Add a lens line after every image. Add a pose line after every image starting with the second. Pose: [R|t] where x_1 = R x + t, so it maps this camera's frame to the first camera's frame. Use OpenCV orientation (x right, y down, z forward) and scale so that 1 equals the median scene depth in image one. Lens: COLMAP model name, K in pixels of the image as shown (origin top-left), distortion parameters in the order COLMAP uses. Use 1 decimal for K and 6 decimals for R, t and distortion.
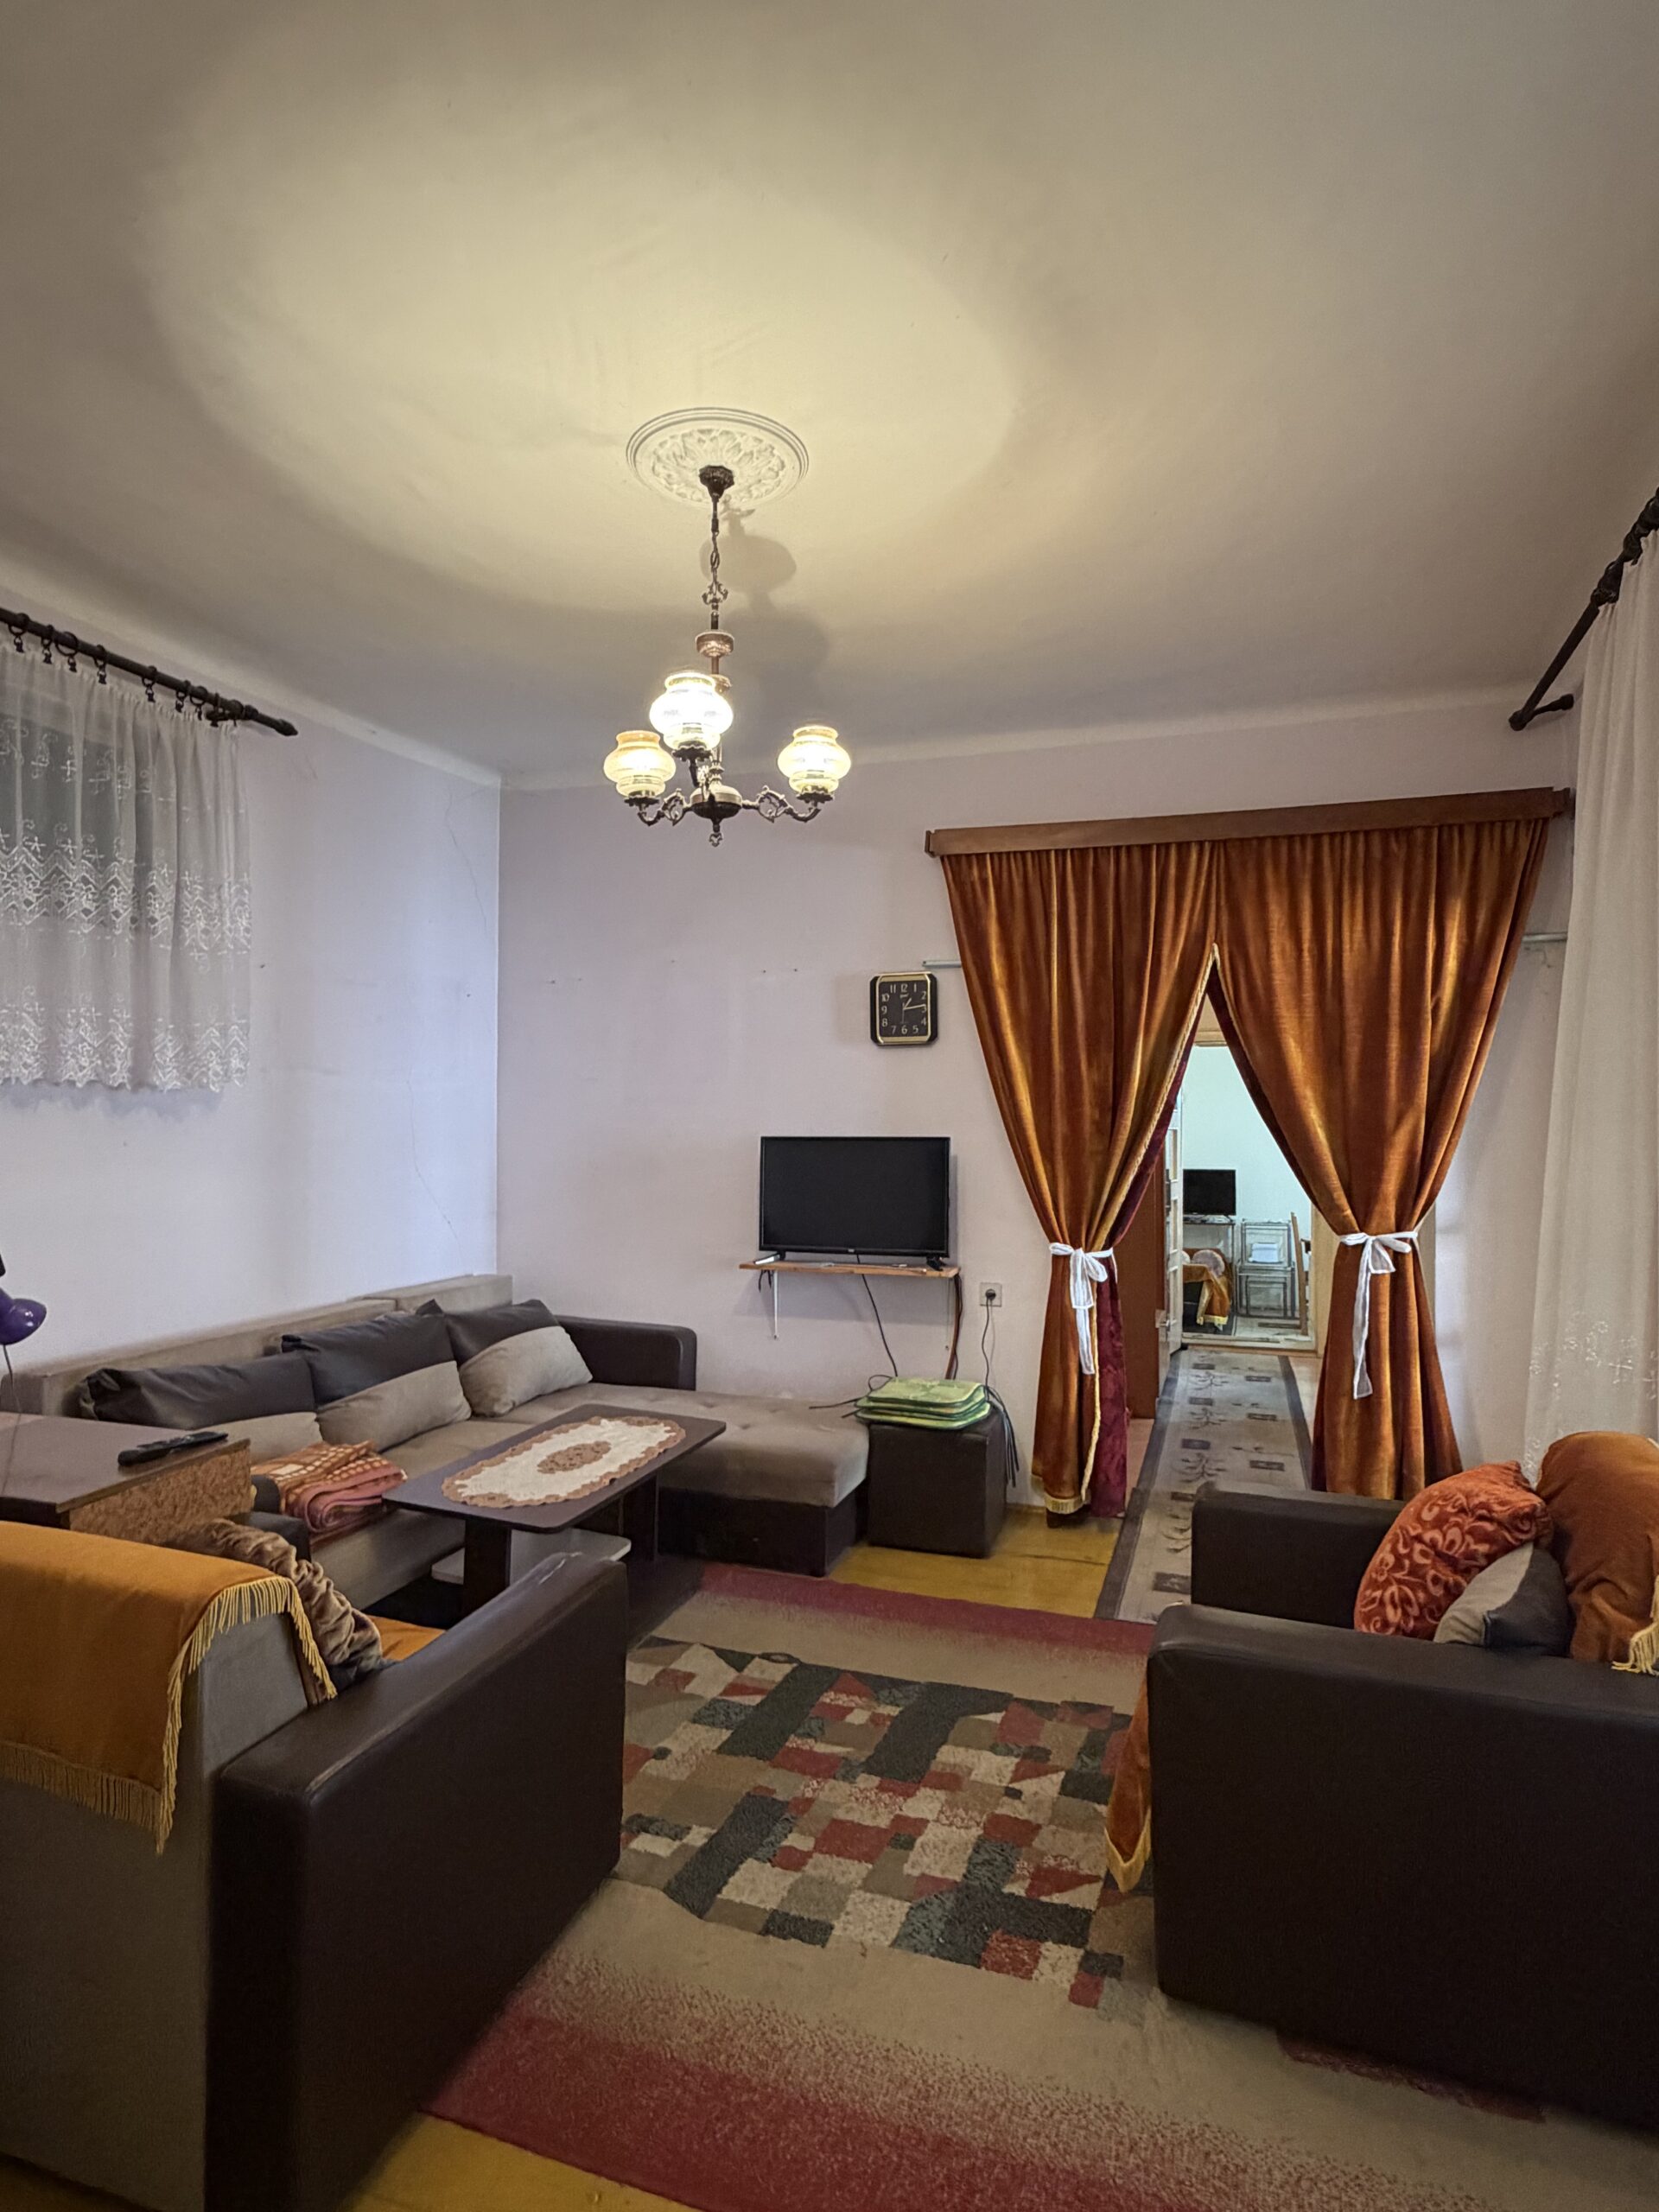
lens RADIAL K [[1188.2, 0, 827.8], [0, 1188.2, 1108.8], [0, 0, 1]] dist [-0.002462, -0.000523]
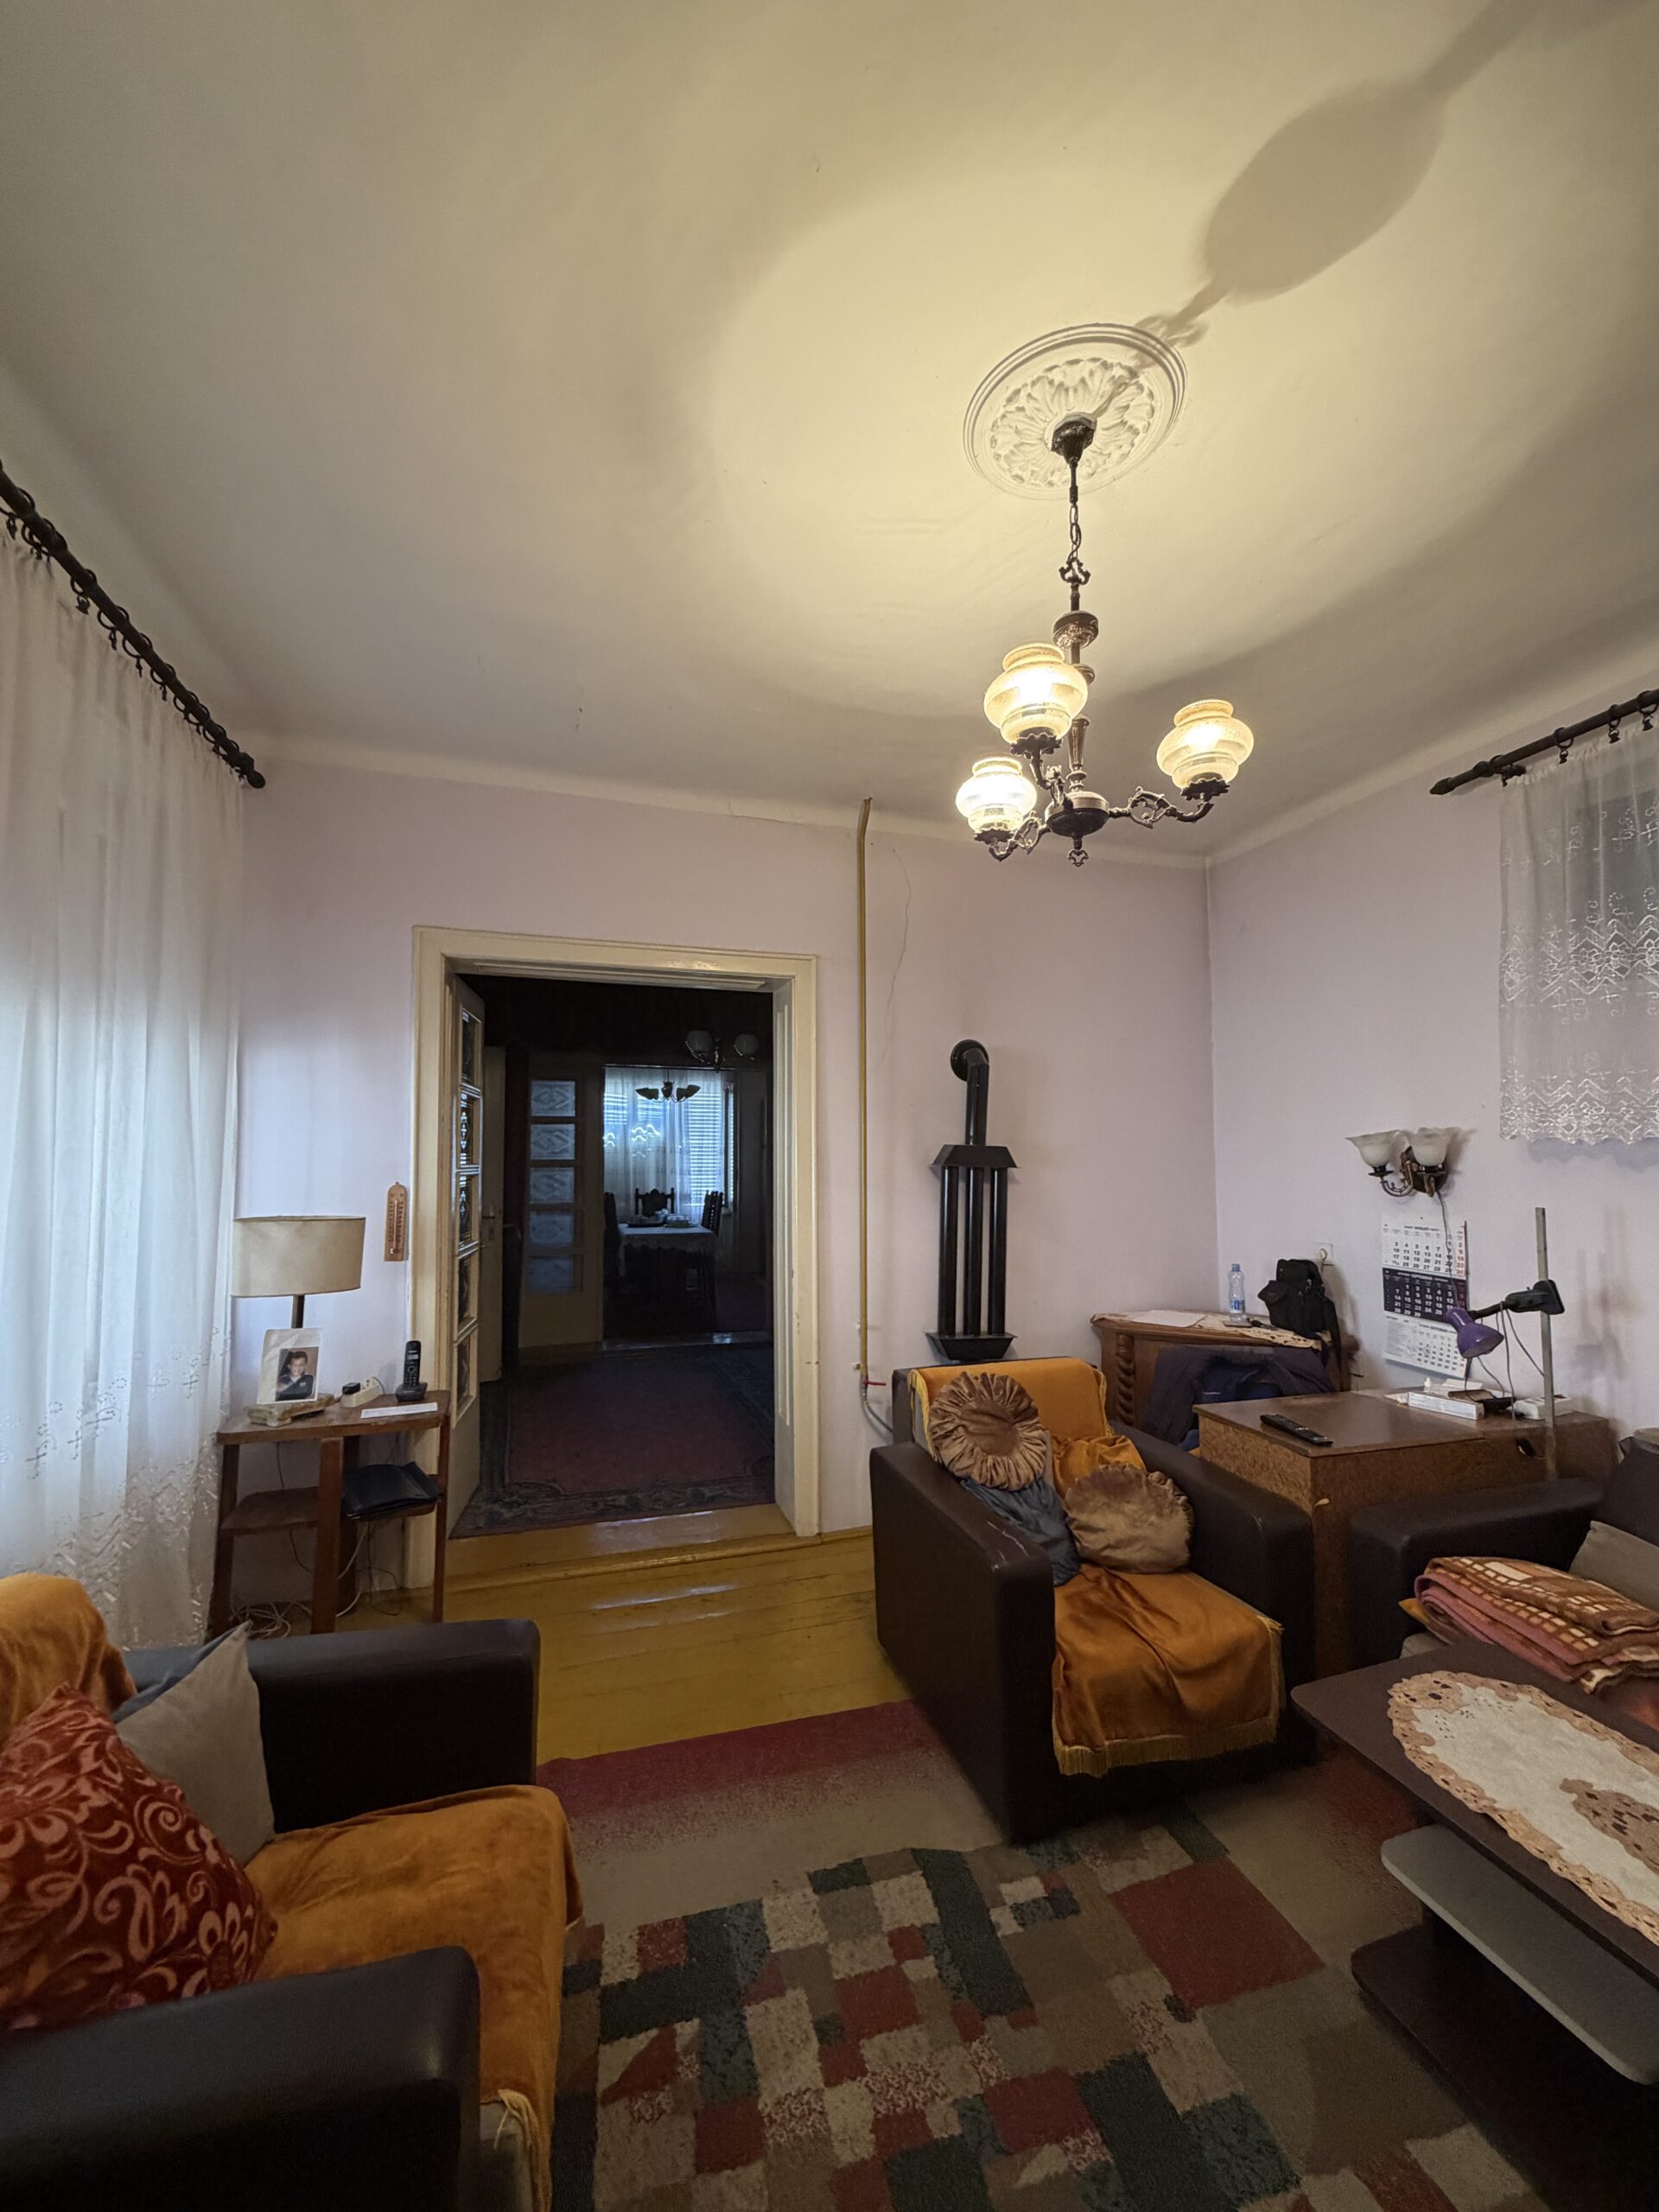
lens RADIAL K [[885.6, 0, 827.6], [0, 885.6, 1115.8], [0, 0, 1]] dist [0.003103, 0.000209]
pose [[-0.816949, -0.018686, -0.576407, 0.463643], [0.010678, 0.998813, -0.047514, -0.022891], [0.576611, -0.044971, -0.815780, 1.598092]]
